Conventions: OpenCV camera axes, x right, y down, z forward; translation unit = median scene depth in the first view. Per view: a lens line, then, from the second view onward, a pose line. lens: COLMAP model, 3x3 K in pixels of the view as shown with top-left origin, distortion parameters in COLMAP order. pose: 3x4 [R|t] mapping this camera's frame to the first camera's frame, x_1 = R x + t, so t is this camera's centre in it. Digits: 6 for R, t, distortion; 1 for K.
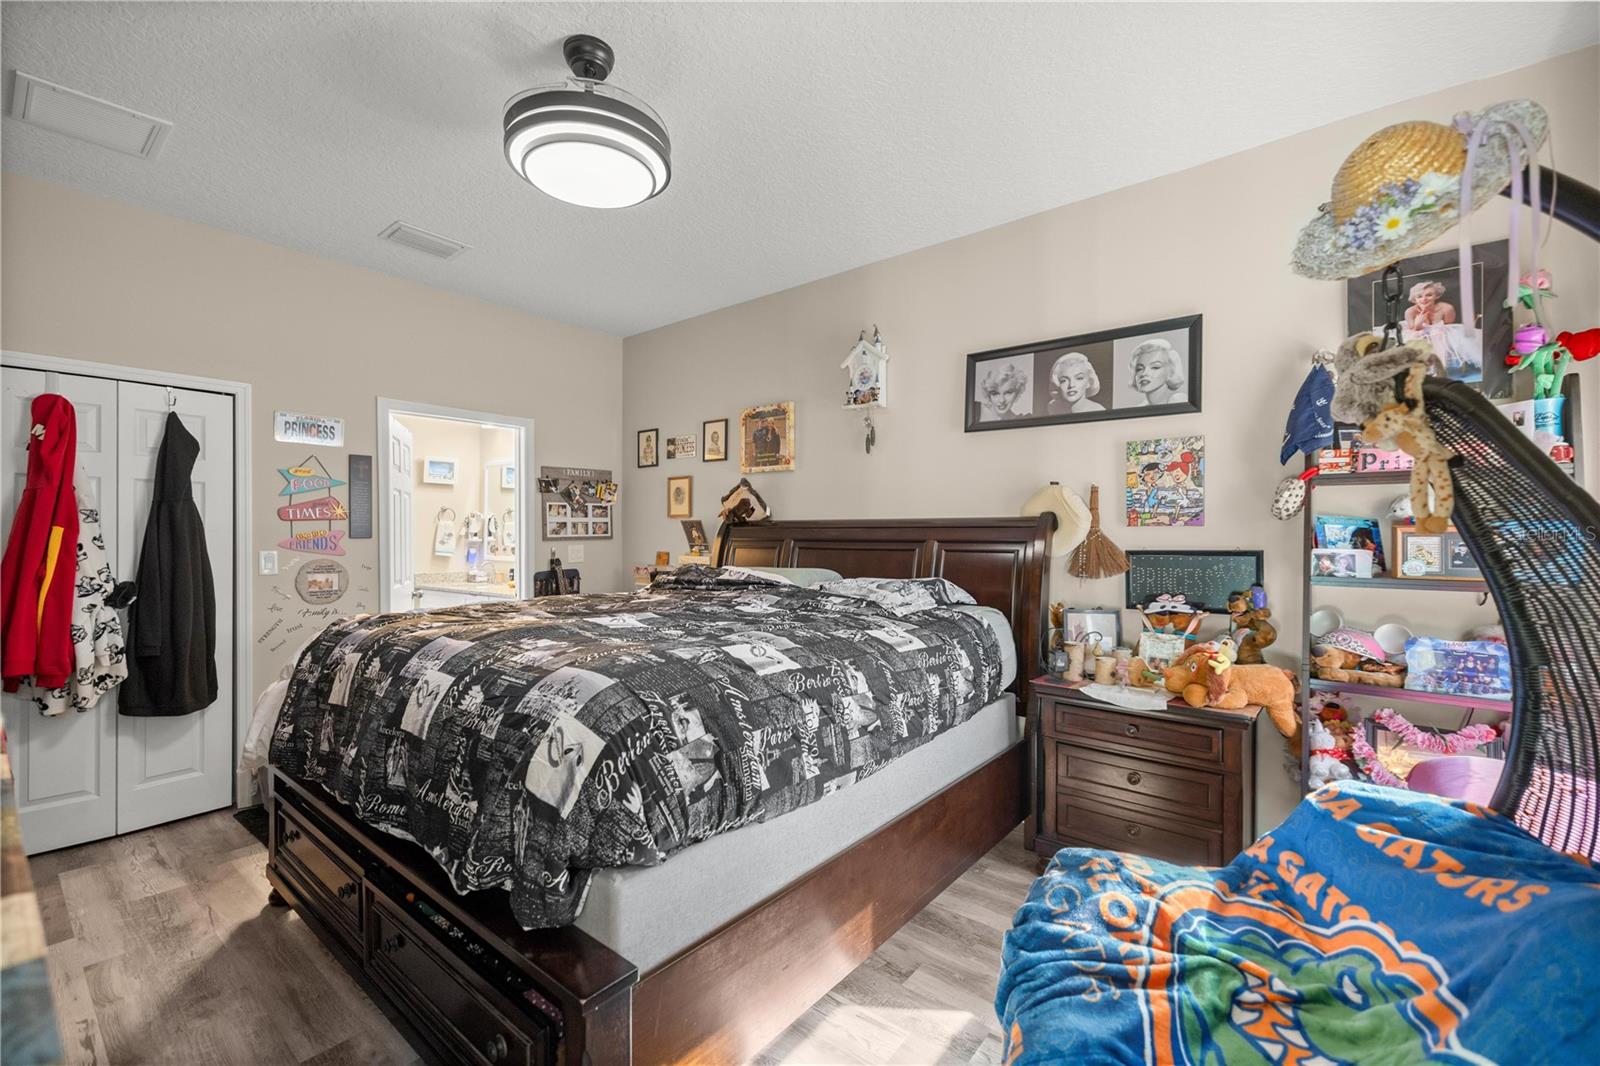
lens RADIAL K [[675.6, 0, 797.4], [0, 675.6, 528.9], [0, 0, 1]] dist [-0.001710, -0.000212]
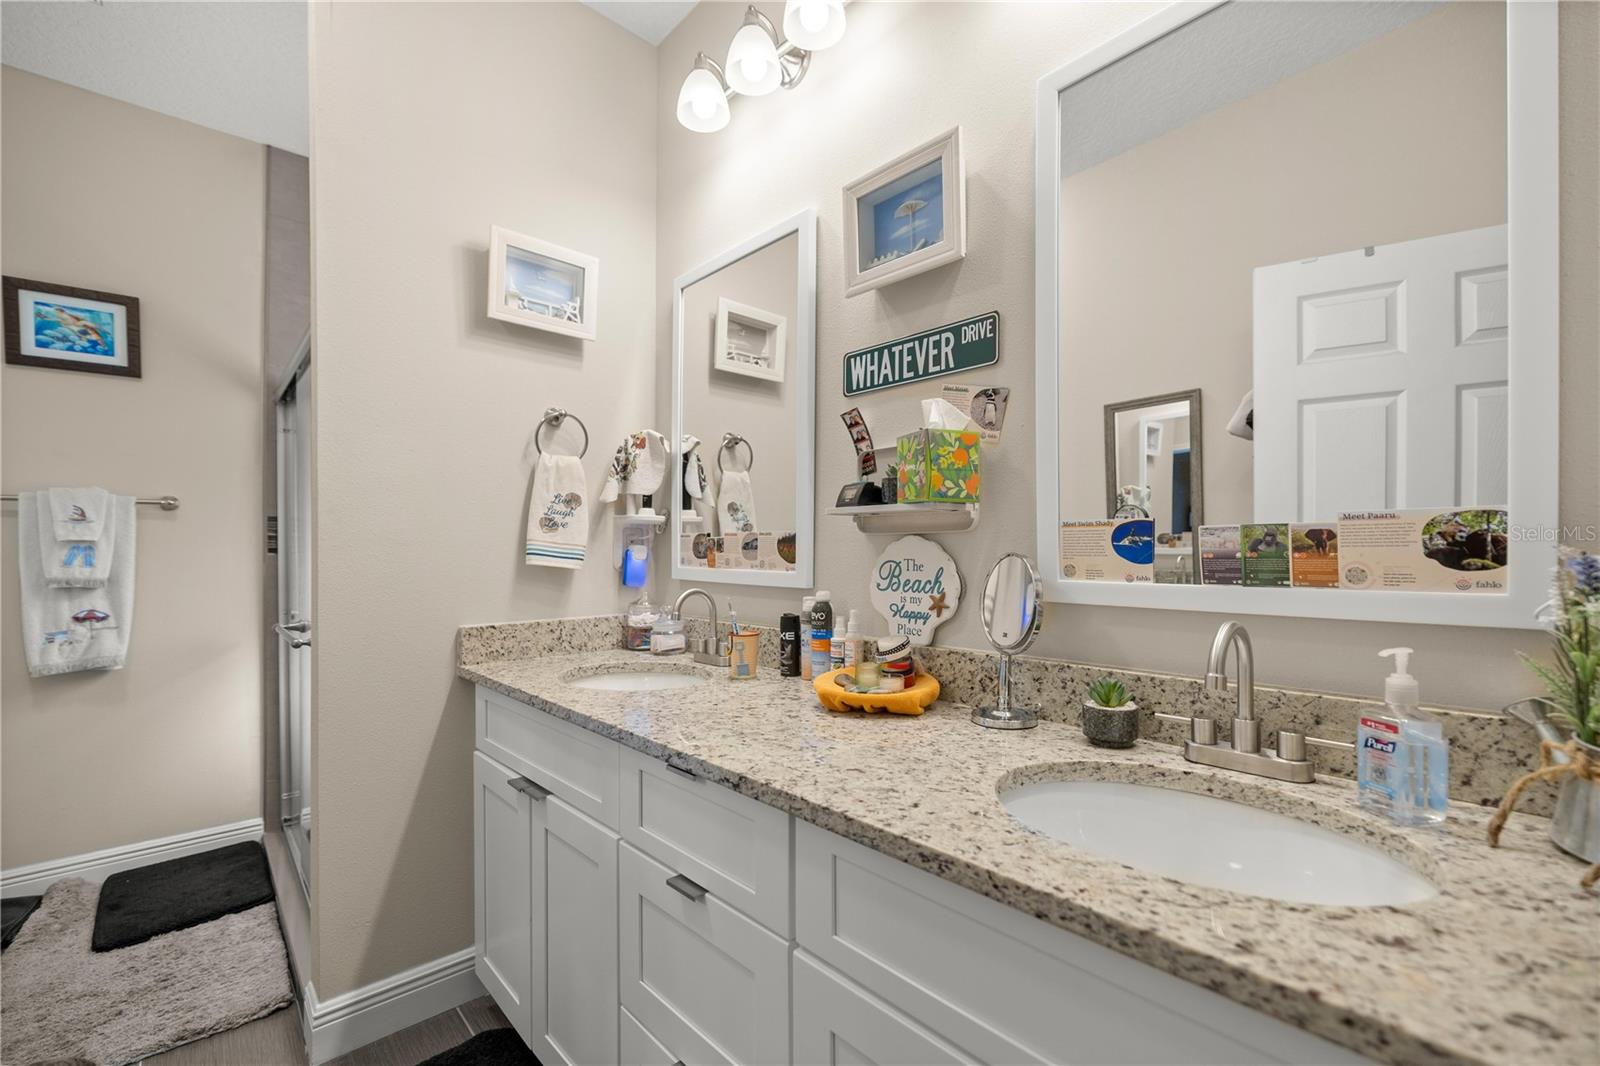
lens RADIAL K [[675.6, 0, 801.9], [0, 675.6, 546.1], [0, 0, 1]] dist [-0.001710, -0.000212]
pose [[0.991331, -0.006542, -0.131226, -0.365427], [0.006647, 0.999978, 0.000365, 0.030222], [0.131221, -0.001234, 0.991352, 0.698517]]
